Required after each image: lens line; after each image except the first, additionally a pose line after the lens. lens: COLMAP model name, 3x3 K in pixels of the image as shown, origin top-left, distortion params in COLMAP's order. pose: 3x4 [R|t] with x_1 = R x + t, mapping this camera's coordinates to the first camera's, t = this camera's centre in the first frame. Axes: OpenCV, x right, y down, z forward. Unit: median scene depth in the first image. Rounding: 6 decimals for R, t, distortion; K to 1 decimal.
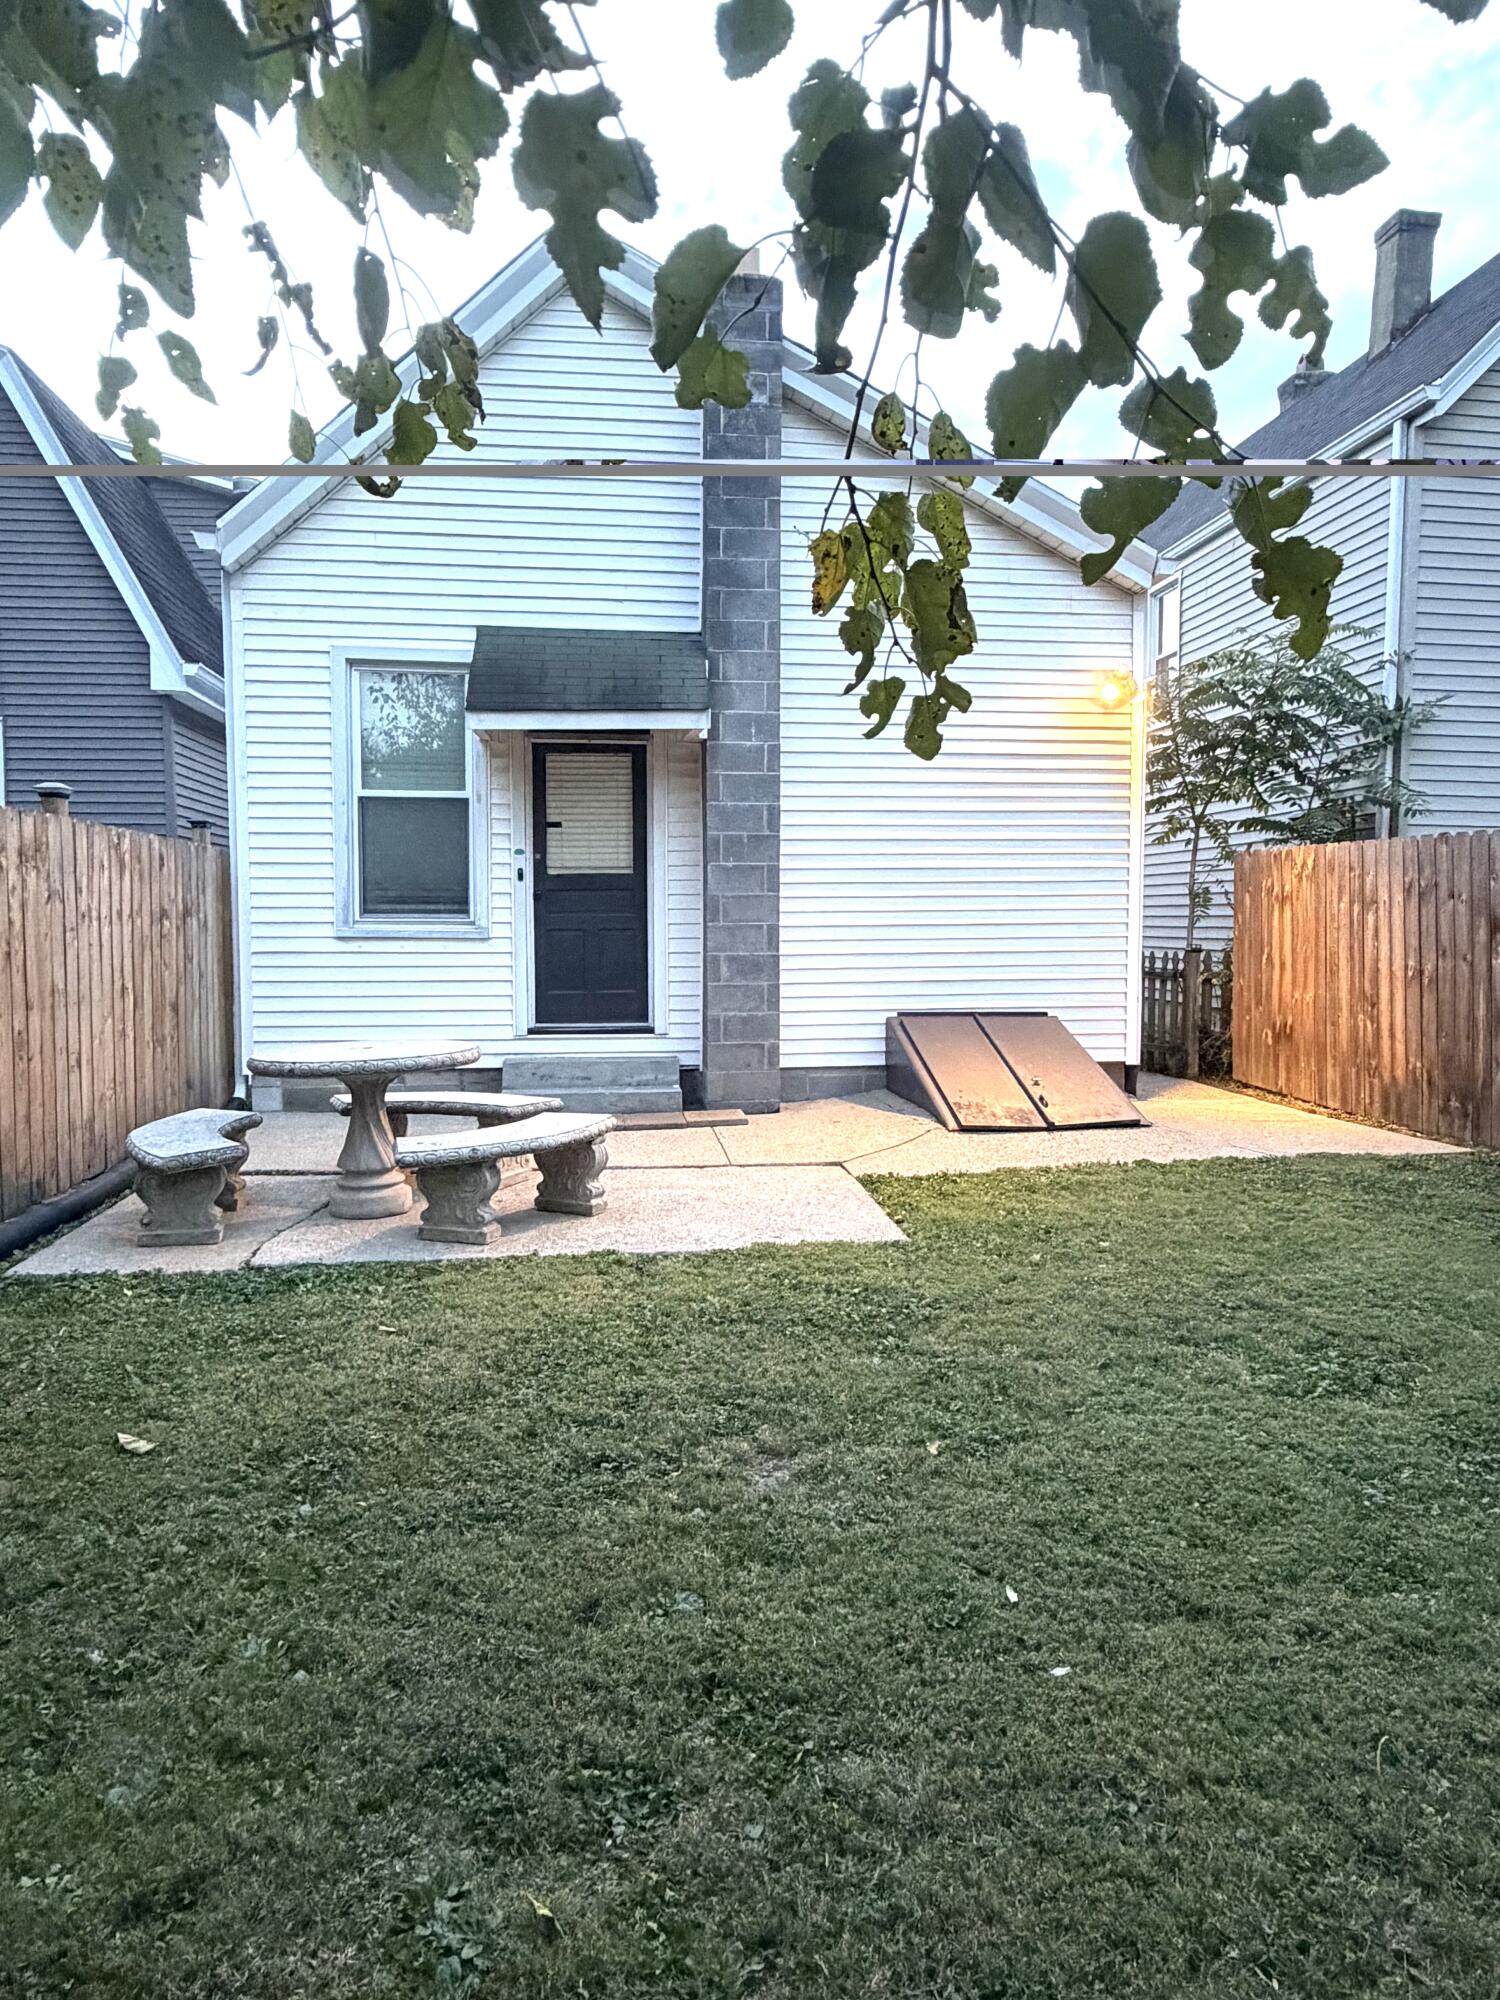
lens RADIAL K [[1290.9, 0, 750.3], [0, 1290.9, 995.9], [0, 0, 1]] dist [-0.001134, -0.000103]
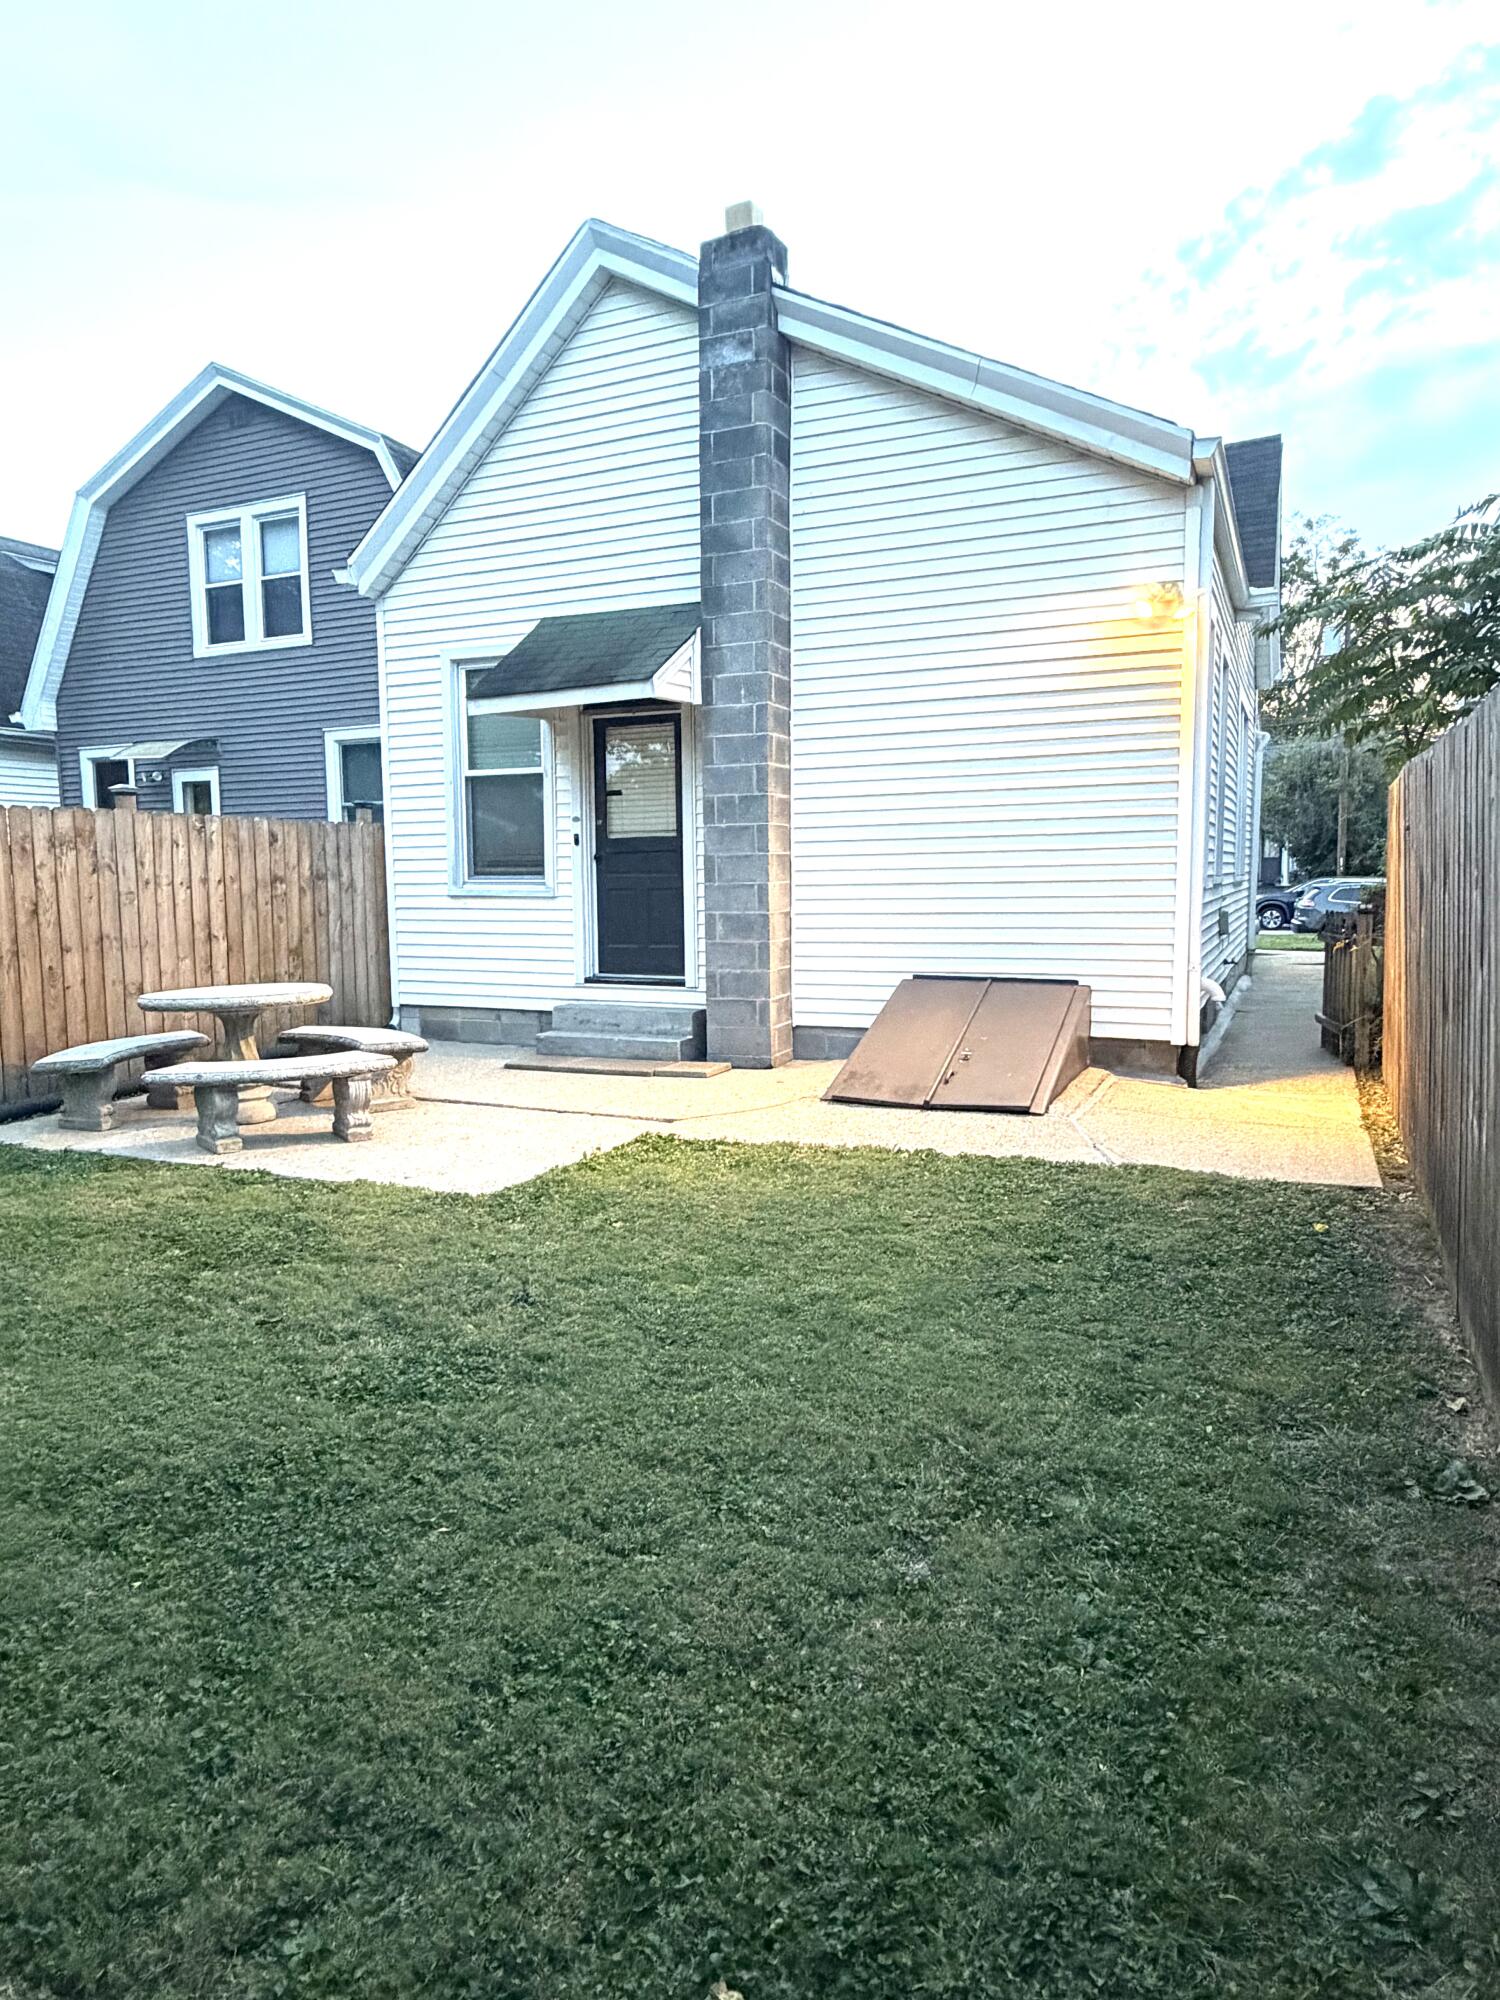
lens RADIAL K [[1218.3, 0, 751.2], [0, 1218.3, 997.9], [0, 0, 1]] dist [0.003233, 0.000339]
pose [[0.857506, 0.045079, -0.512495, 0.498621], [-0.020050, 0.998325, 0.054264, -0.017450], [0.514082, -0.036257, 0.856974, 0.168238]]
